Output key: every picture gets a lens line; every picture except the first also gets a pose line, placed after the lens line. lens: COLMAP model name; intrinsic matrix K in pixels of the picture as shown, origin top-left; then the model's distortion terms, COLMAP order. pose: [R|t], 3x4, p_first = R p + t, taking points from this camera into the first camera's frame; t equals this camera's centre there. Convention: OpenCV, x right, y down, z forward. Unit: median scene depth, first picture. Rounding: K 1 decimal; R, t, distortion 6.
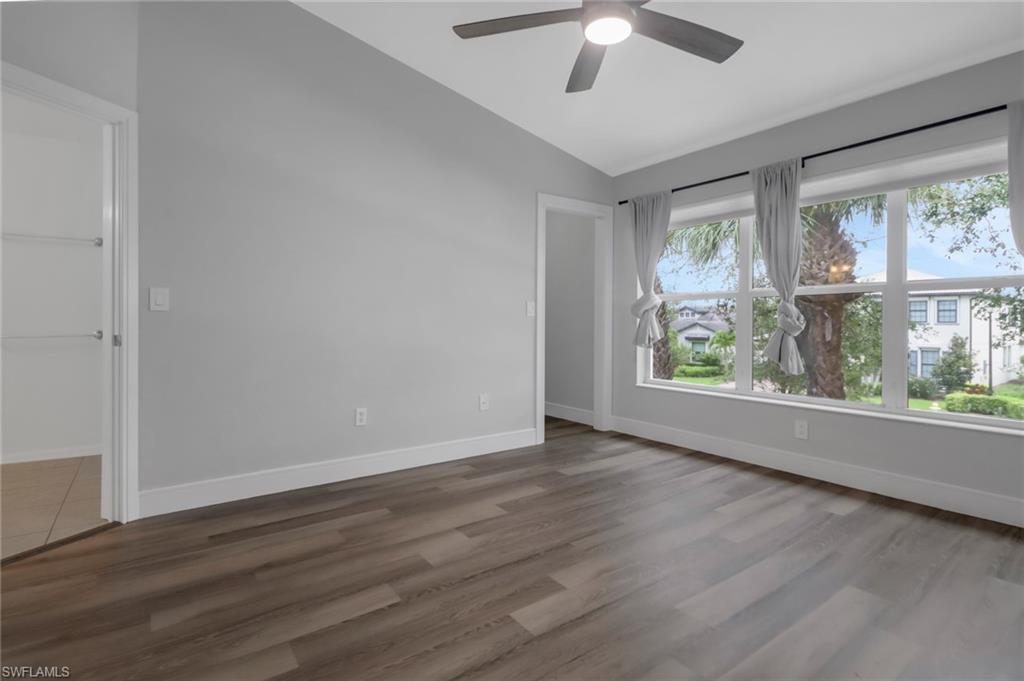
lens RADIAL K [[473.8, 0, 496.0], [0, 473.8, 325.1], [0, 0, 1]] dist [0.002550, -0.000272]
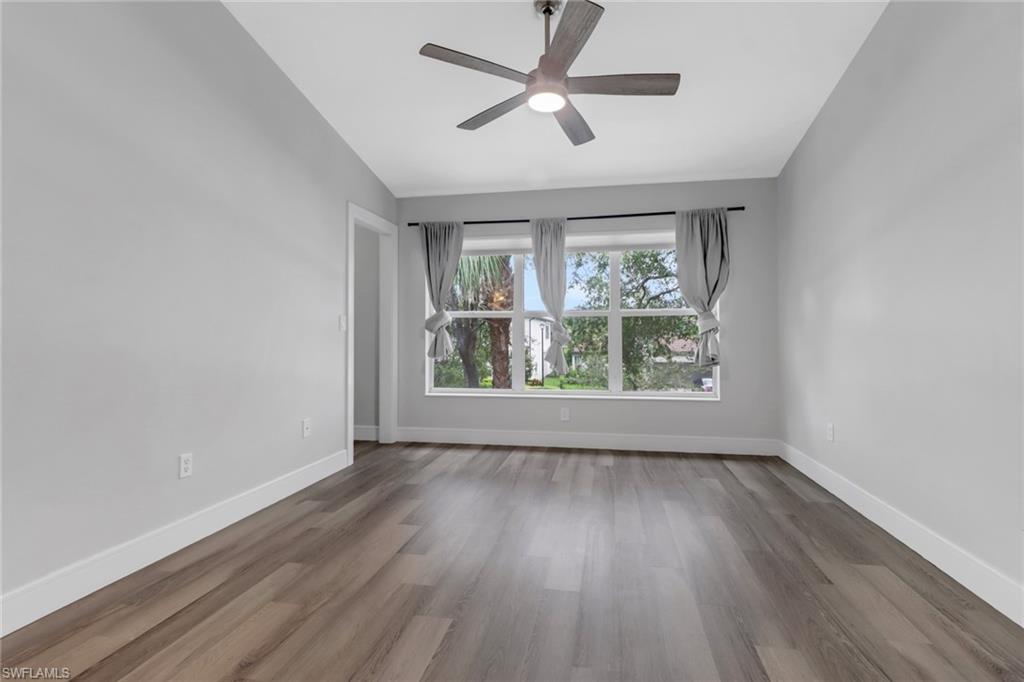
lens RADIAL K [[479.2, 0, 507.0], [0, 479.2, 332.0], [0, 0, 1]] dist [0.014054, -0.015634]
pose [[0.726796, 0.002681, 0.686848, -0.421215], [0.007705, 0.999898, -0.012056, -0.002690], [-0.686810, 0.014055, 0.726701, 0.097433]]
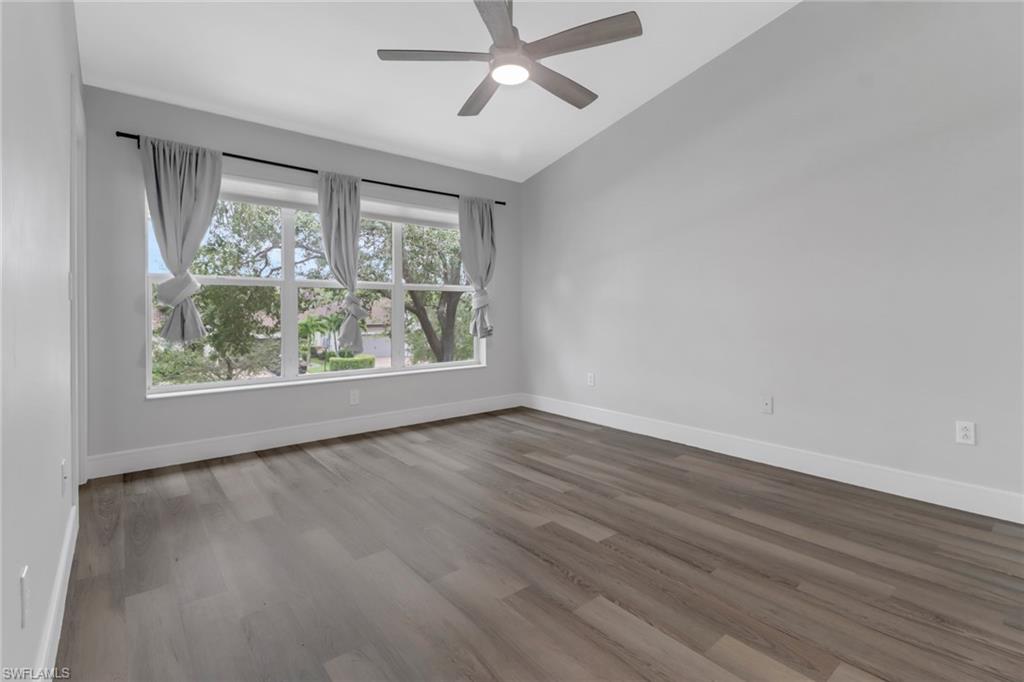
lens RADIAL K [[481.5, 0, 510.8], [0, 481.5, 315.3], [0, 0, 1]] dist [0.002128, -0.000313]
pose [[-0.063601, -0.011326, 0.997911, -0.612980], [0.005749, 0.999915, 0.011715, -0.005523], [-0.997959, 0.006482, -0.063530, 0.650252]]
